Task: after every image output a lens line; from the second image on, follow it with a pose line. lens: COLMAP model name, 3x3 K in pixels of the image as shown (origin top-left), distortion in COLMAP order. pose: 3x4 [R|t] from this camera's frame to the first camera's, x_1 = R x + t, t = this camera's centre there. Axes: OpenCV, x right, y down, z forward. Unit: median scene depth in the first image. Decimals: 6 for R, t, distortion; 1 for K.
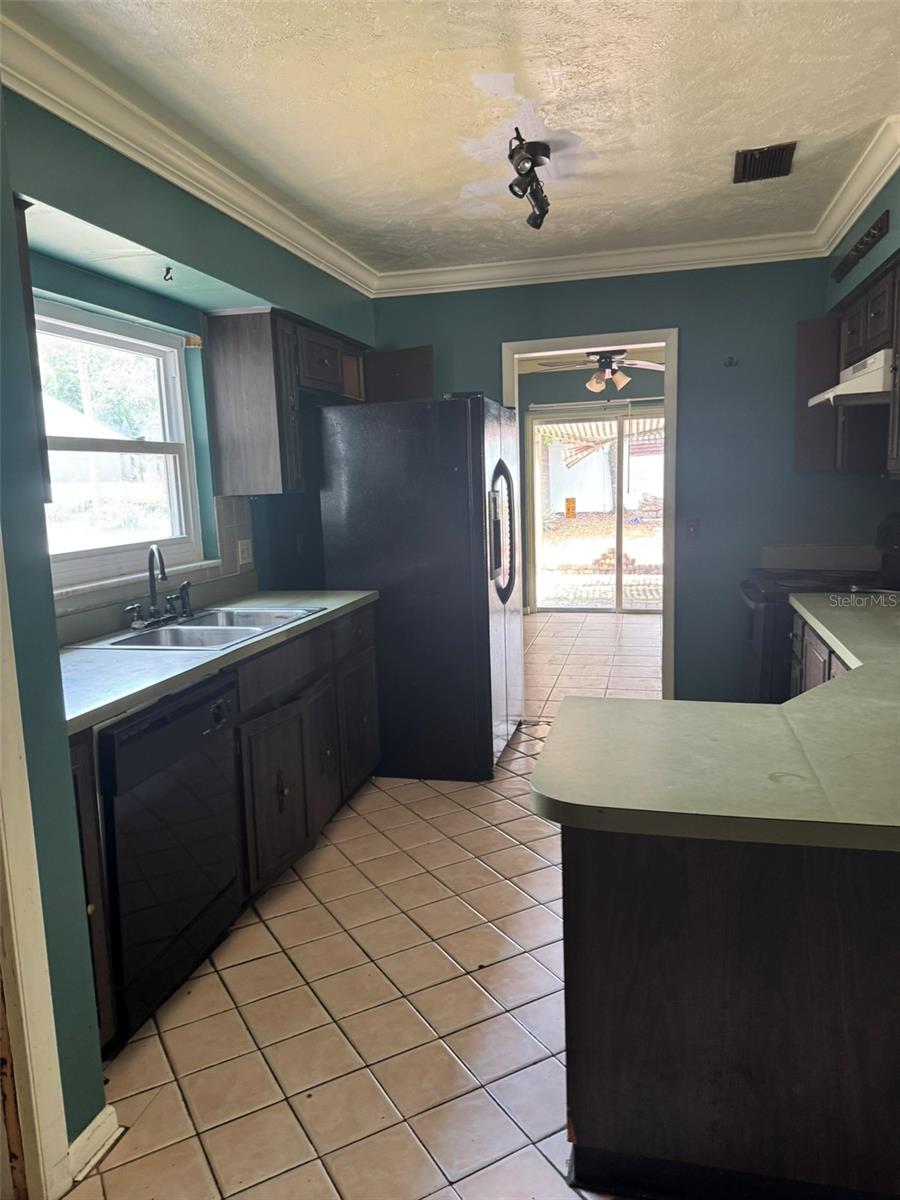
lens RADIAL K [[846.3, 0, 424.9], [0, 846.3, 604.0], [0, 0, 1]] dist [0.119799, -0.122435]
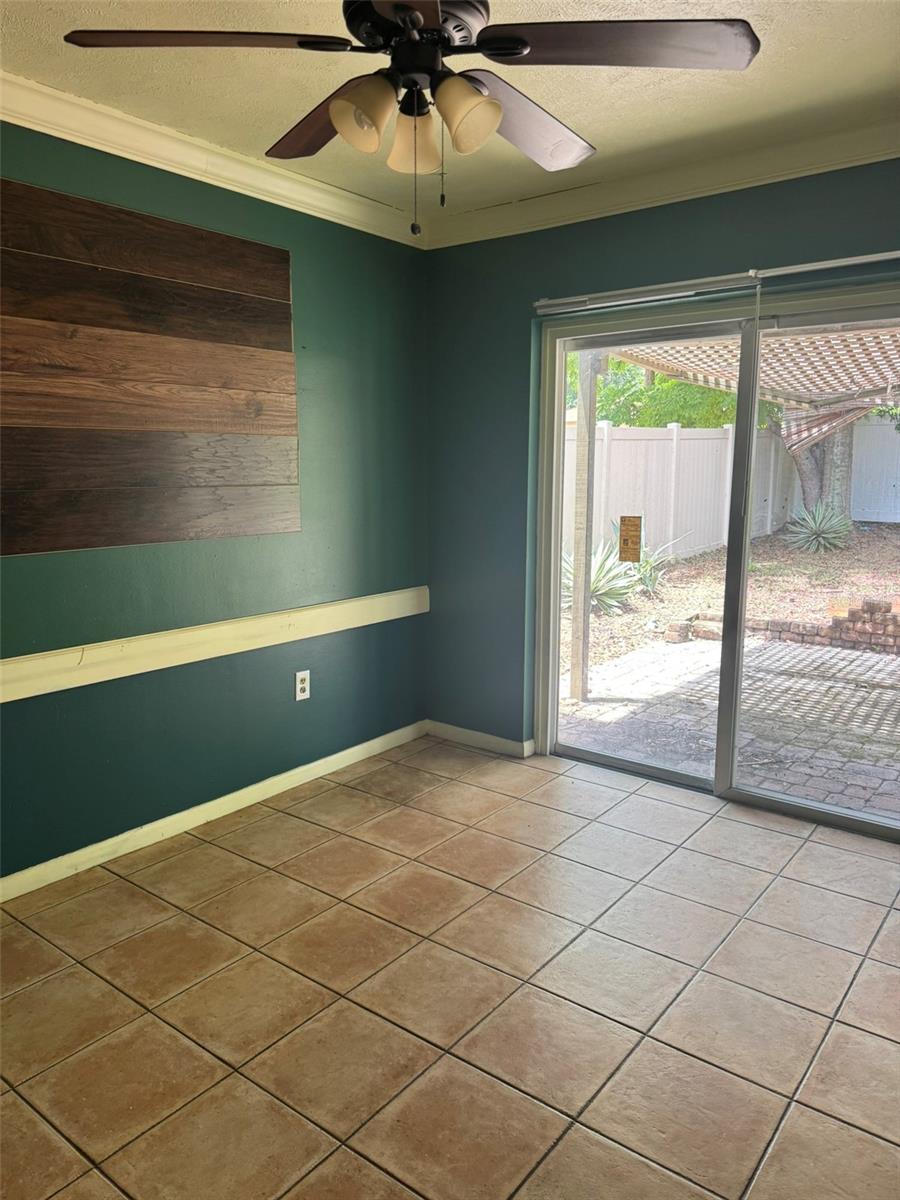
lens RADIAL K [[840.8, 0, 455.4], [0, 840.8, 604.6], [0, 0, 1]] dist [0.062743, -0.027460]
pose [[0.922493, 0.098578, -0.373216, 0.252785], [-0.090414, 0.995126, 0.039363, -0.087758], [0.375277, -0.002568, 0.926909, 0.557662]]
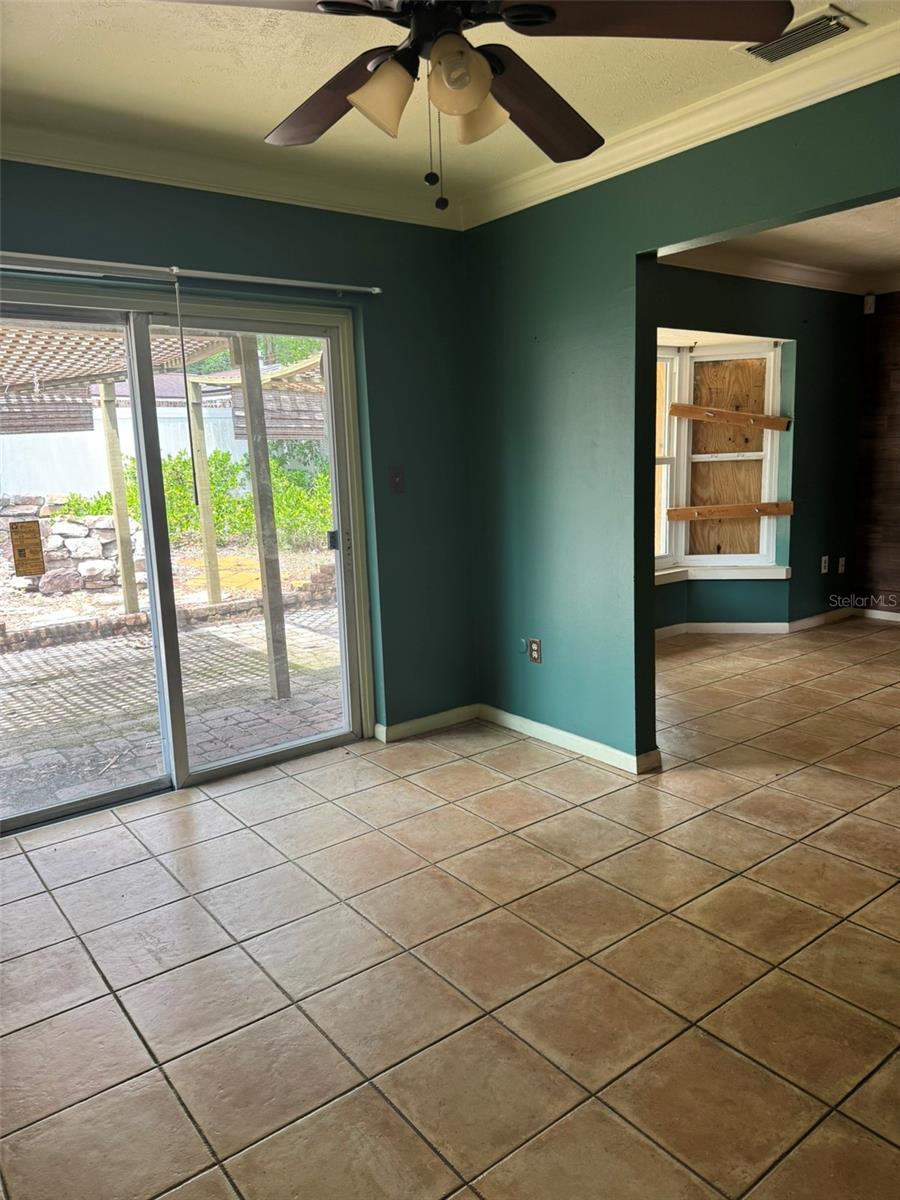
lens RADIAL K [[846.3, 0, 424.9], [0, 846.3, 604.0], [0, 0, 1]] dist [0.119799, -0.122435]
pose [[0.618197, -0.123325, 0.776288, -0.021686], [0.127150, 0.990298, 0.056068, -0.087640], [-0.775671, 0.064044, 0.627880, 0.628121]]
